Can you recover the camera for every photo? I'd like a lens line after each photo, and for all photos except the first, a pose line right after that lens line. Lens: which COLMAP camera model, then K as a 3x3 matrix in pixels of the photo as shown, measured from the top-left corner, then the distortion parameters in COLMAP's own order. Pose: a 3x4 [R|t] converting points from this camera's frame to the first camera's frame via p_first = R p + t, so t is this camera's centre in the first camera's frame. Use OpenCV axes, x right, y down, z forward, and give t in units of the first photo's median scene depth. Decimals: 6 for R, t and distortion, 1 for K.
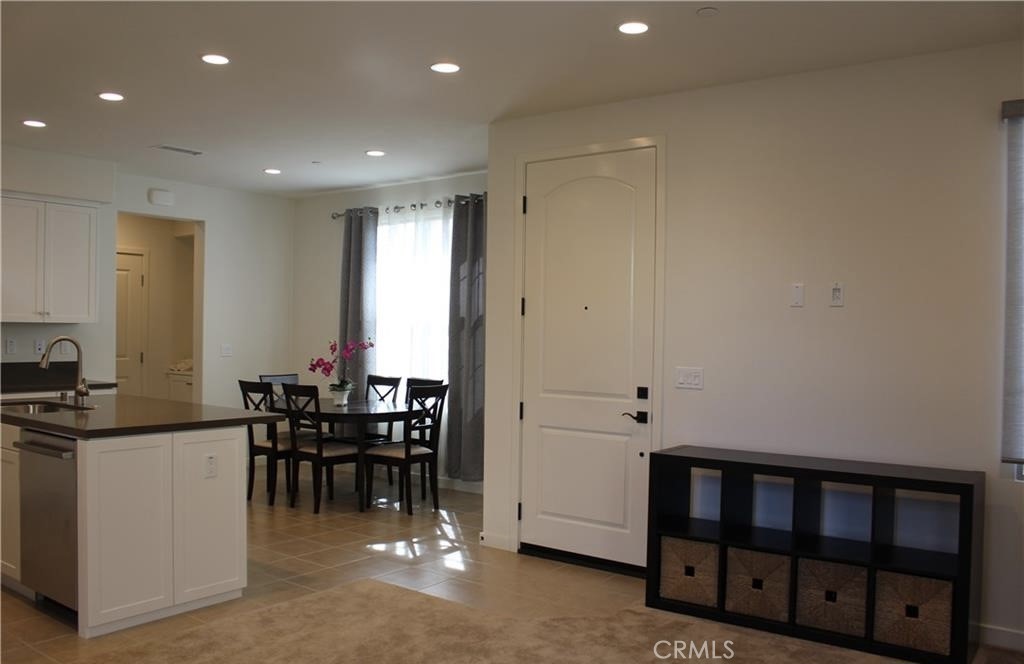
lens RADIAL K [[835.4, 0, 519.5], [0, 835.4, 335.9], [0, 0, 1]] dist [-0.170939, 0.126765]
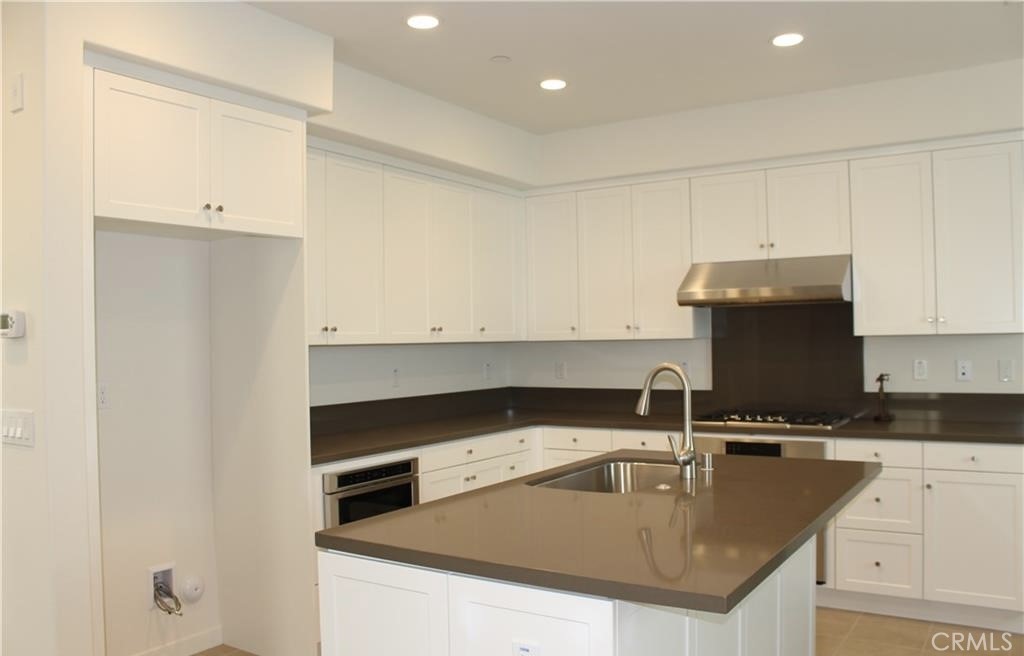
lens RADIAL K [[832.6, 0, 526.8], [0, 832.6, 335.2], [0, 0, 1]] dist [-0.151061, 0.107224]
pose [[0.070519, -0.020996, -0.997289, 0.054096], [0.012209, 0.999722, -0.020184, -0.009320], [0.997436, -0.010753, 0.070756, 0.861550]]
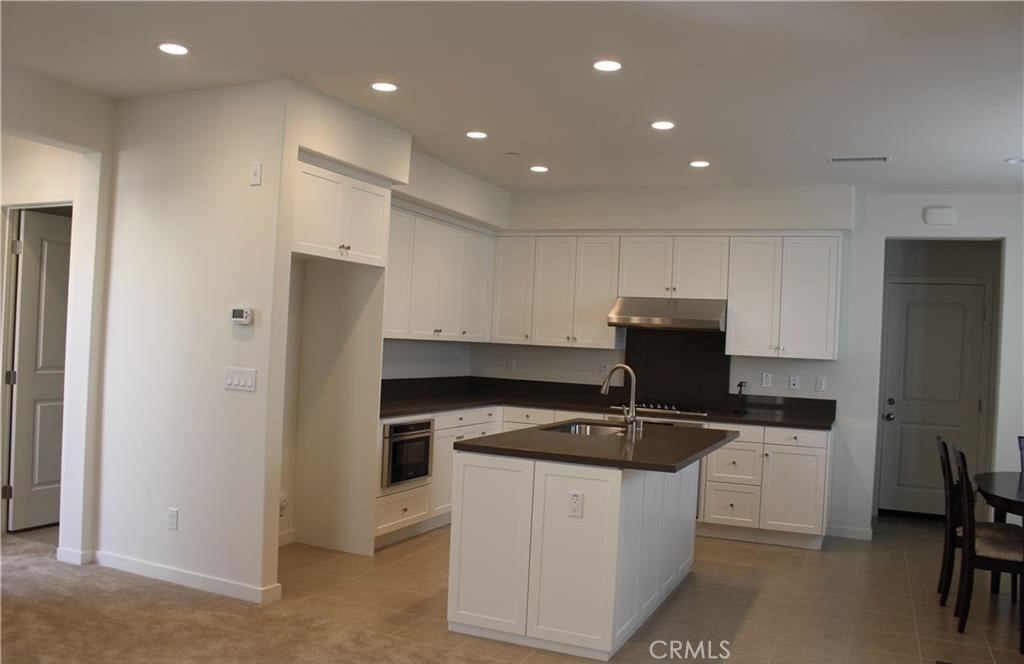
lens RADIAL K [[835.4, 0, 519.5], [0, 835.4, 335.9], [0, 0, 1]] dist [-0.170939, 0.126765]
pose [[0.222746, -0.010249, -0.974823, 0.459425], [-0.052018, 0.998395, -0.022382, -0.004994], [0.973488, 0.055694, 0.221856, 0.638382]]
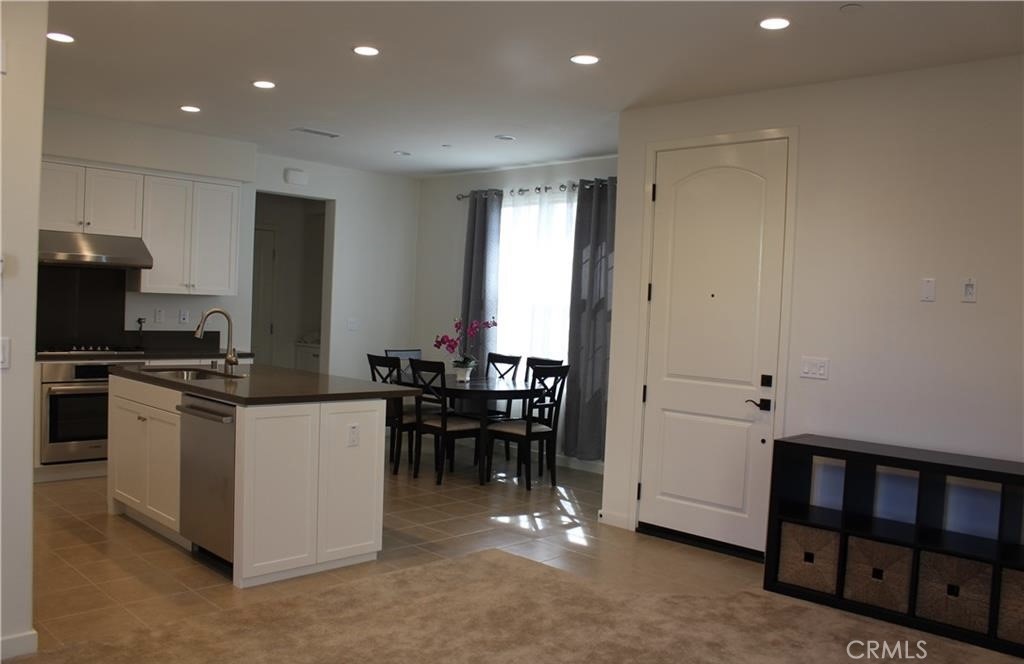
lens RADIAL K [[835.4, 0, 519.5], [0, 835.4, 335.9], [0, 0, 1]] dist [-0.170939, 0.126765]
pose [[0.991882, 0.032849, -0.122842, -0.031935], [-0.029817, 0.999206, 0.026434, -0.004198], [0.123613, -0.022557, 0.992074, -0.037025]]
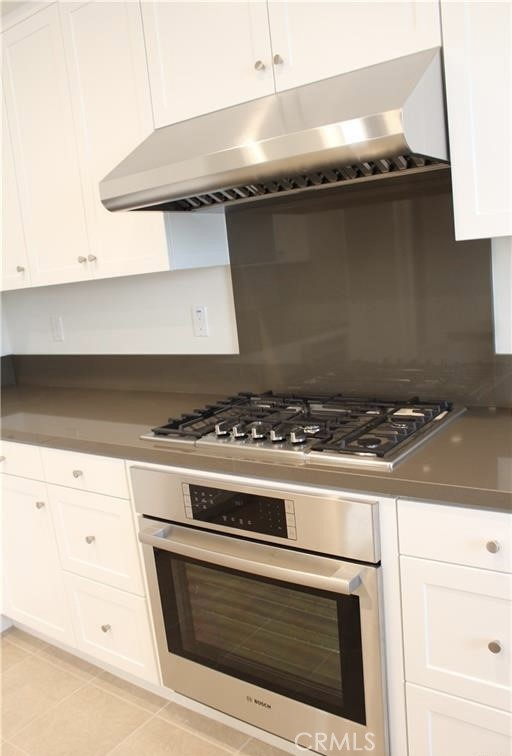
lens RADIAL K [[633.8, 0, 255.8], [0, 633.8, 387.2], [0, 0, 1]] dist [-0.187723, 0.185224]
pose [[0.006080, 0.171104, -0.985234, -0.558924], [0.091475, 0.981026, 0.170938, -0.013466], [0.995789, -0.091163, -0.009688, 1.211938]]
